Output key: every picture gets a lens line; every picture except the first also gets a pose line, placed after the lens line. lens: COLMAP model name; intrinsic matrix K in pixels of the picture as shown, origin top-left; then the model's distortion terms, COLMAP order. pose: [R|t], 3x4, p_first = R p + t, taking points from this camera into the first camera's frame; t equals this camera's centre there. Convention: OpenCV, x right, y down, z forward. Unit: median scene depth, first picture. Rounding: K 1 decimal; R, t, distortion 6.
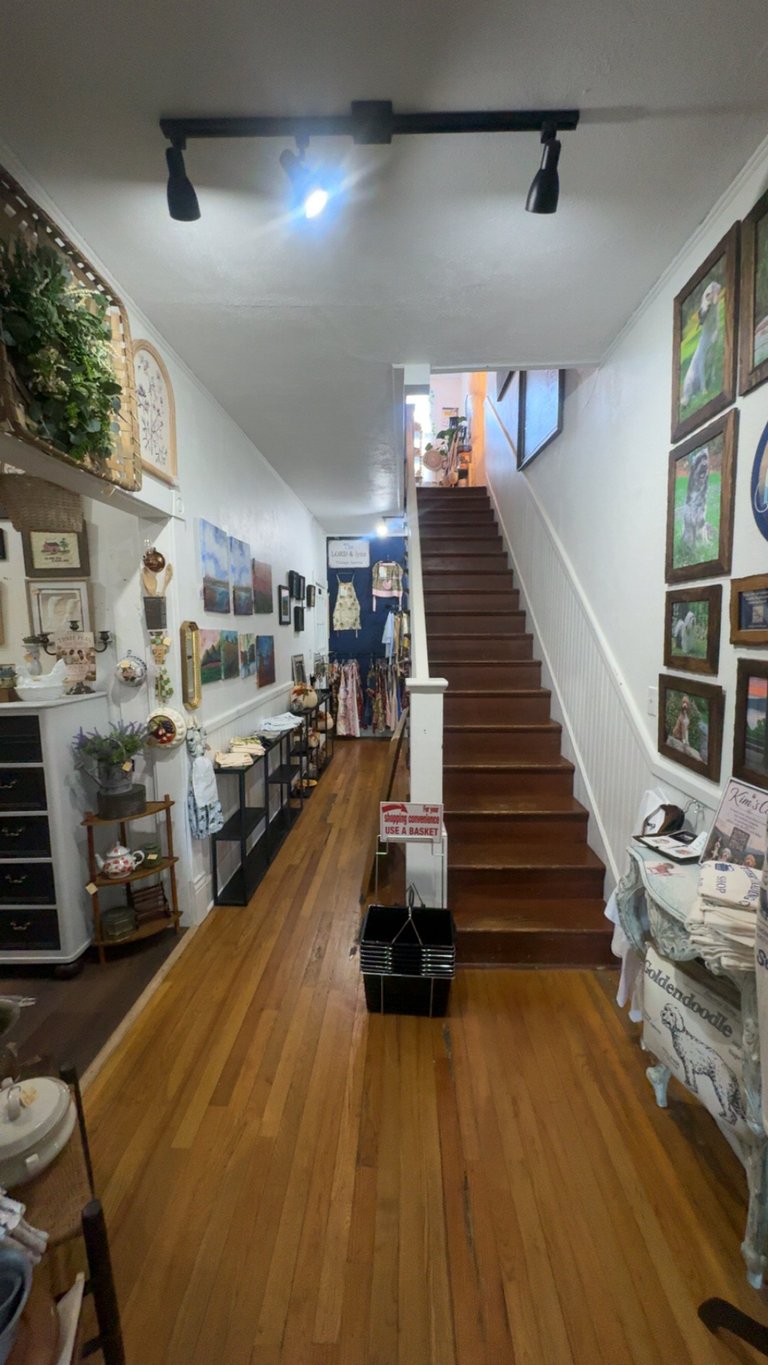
lens RADIAL K [[524.5, 0, 389.0], [0, 524.5, 681.7], [0, 0, 1]] dist [-0.000723, 0.001045]
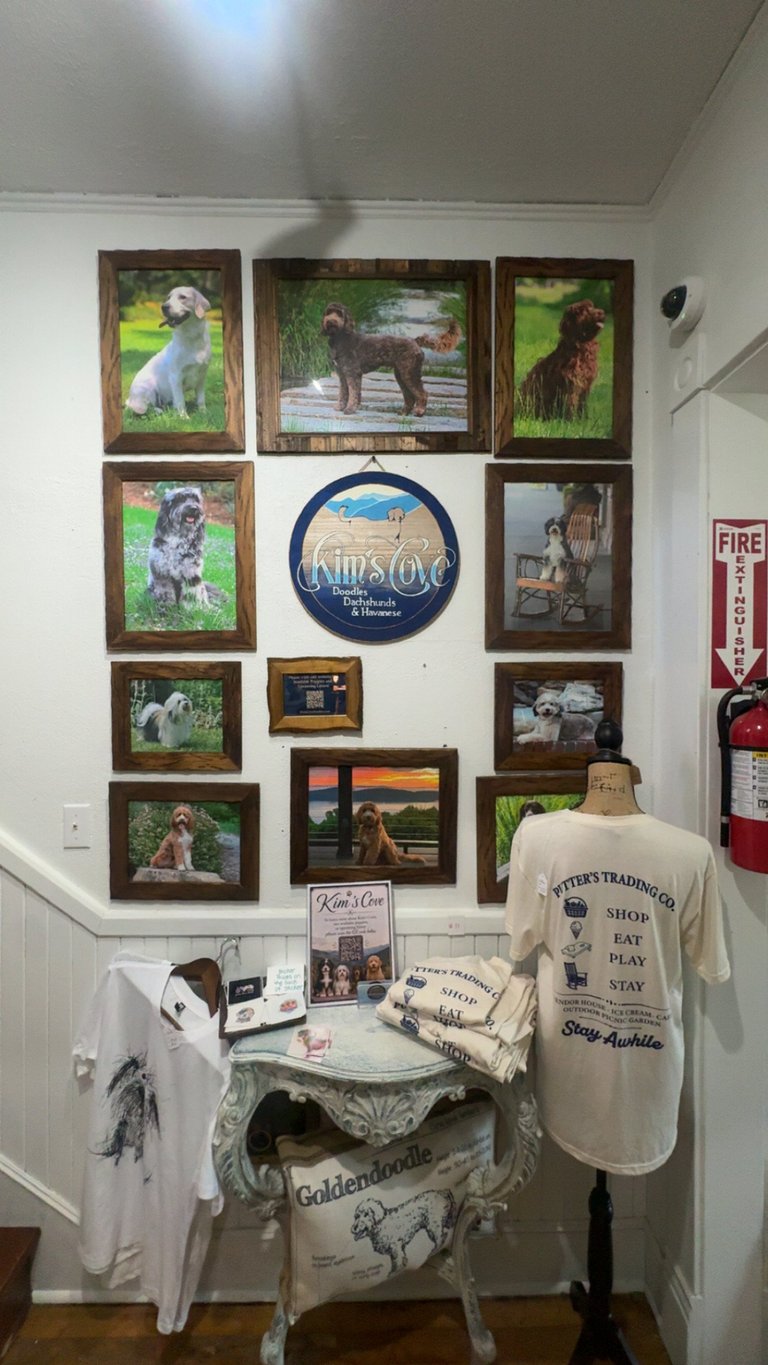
lens RADIAL K [[524.5, 0, 386.7], [0, 524.5, 683.6], [0, 0, 1]] dist [-0.000723, 0.001045]
pose [[-0.048059, -0.004603, 0.998834, -0.200219], [0.101166, 0.994825, 0.009452, -0.130457], [-0.993708, 0.101503, -0.047344, 0.782552]]
